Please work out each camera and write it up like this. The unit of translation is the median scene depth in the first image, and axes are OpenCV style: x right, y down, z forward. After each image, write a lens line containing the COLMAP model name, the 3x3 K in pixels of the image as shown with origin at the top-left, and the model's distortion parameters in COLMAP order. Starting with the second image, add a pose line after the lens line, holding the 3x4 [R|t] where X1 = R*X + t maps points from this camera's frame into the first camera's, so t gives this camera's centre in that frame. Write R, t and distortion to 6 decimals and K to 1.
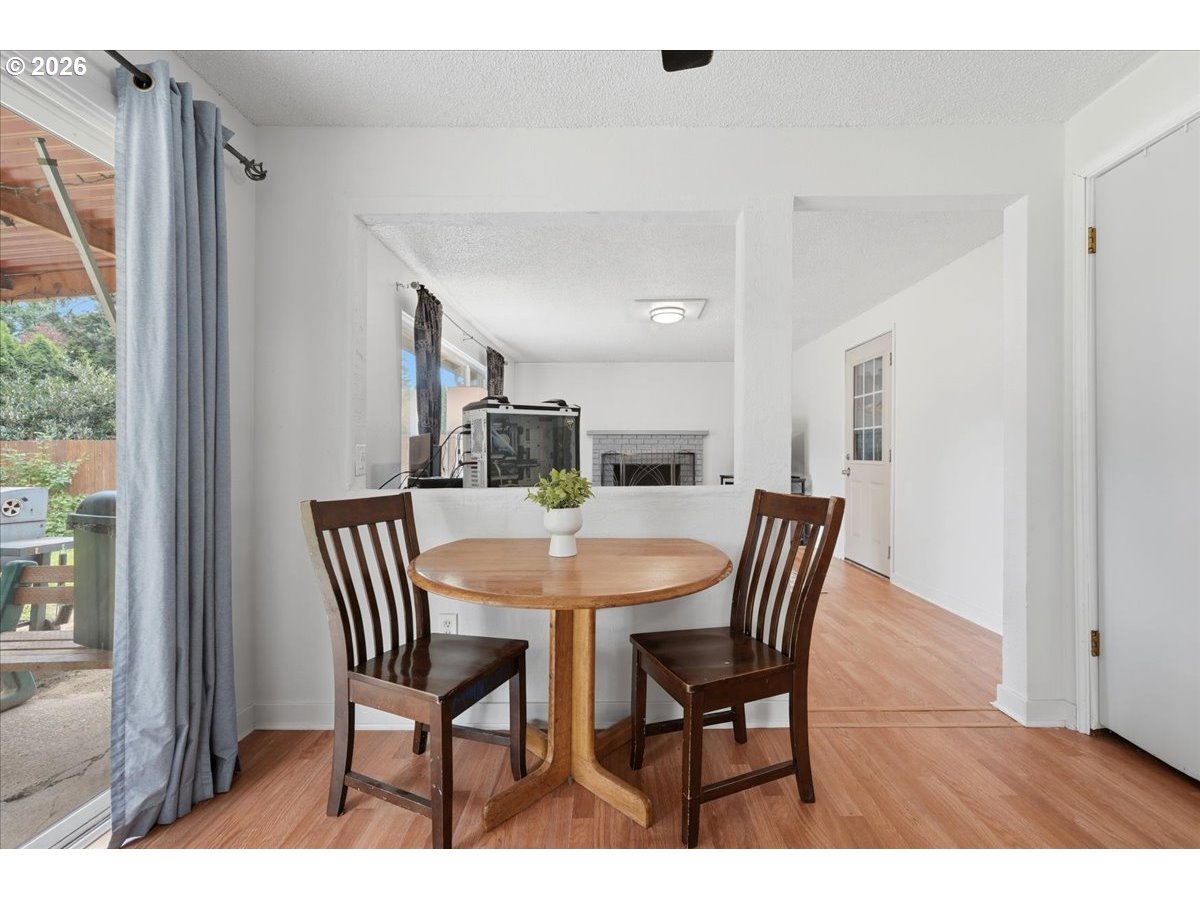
lens RADIAL K [[490.5, 0, 600.0], [0, 490.5, 450.0], [0, 0, 1]] dist [0.009353, 0.000373]
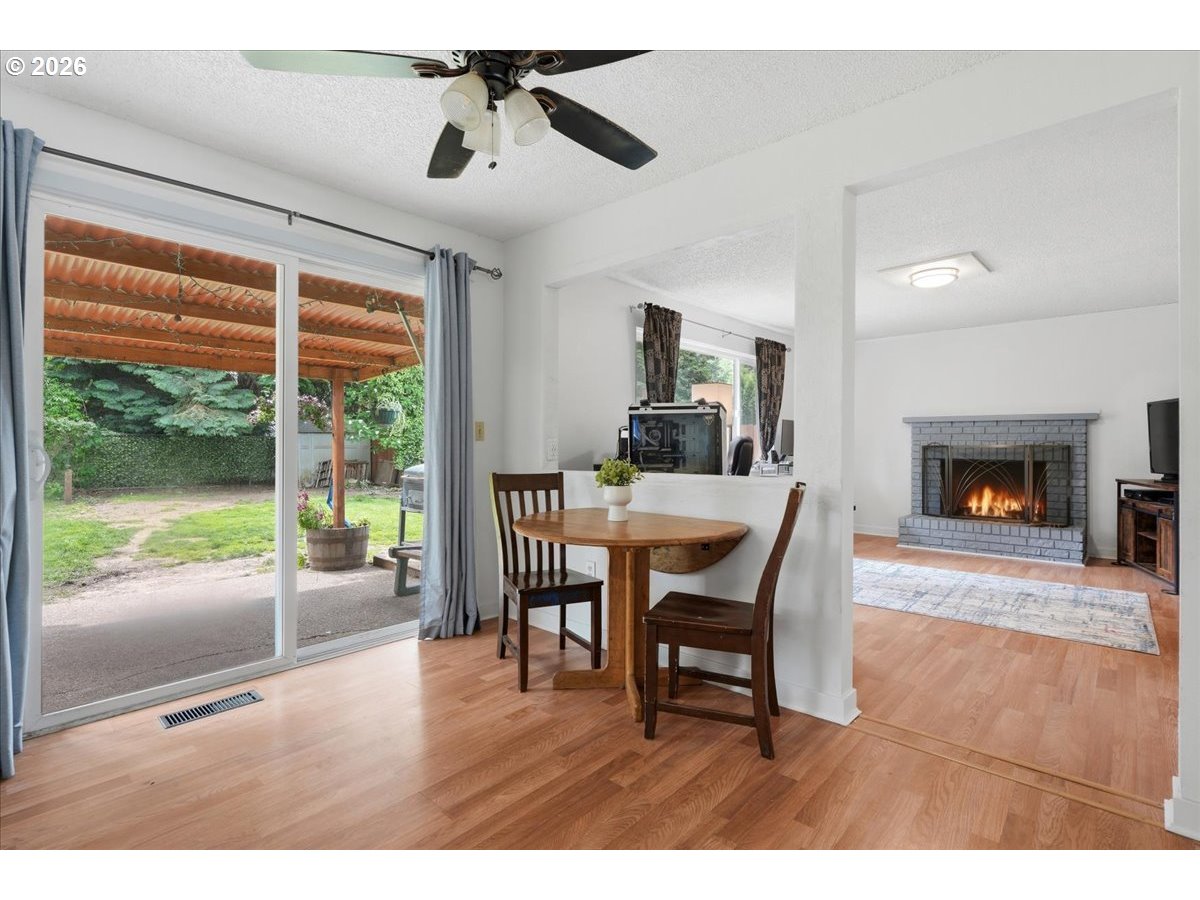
lens RADIAL K [[555.3, 0, 599.6], [0, 555.3, 436.2], [0, 0, 1]] dist [0.001125, 0.000654]
pose [[0.751758, -0.001950, -0.659436, 0.662276], [-0.001097, 0.999991, -0.004207, -0.011665], [0.659438, 0.003886, 0.751749, -0.141174]]
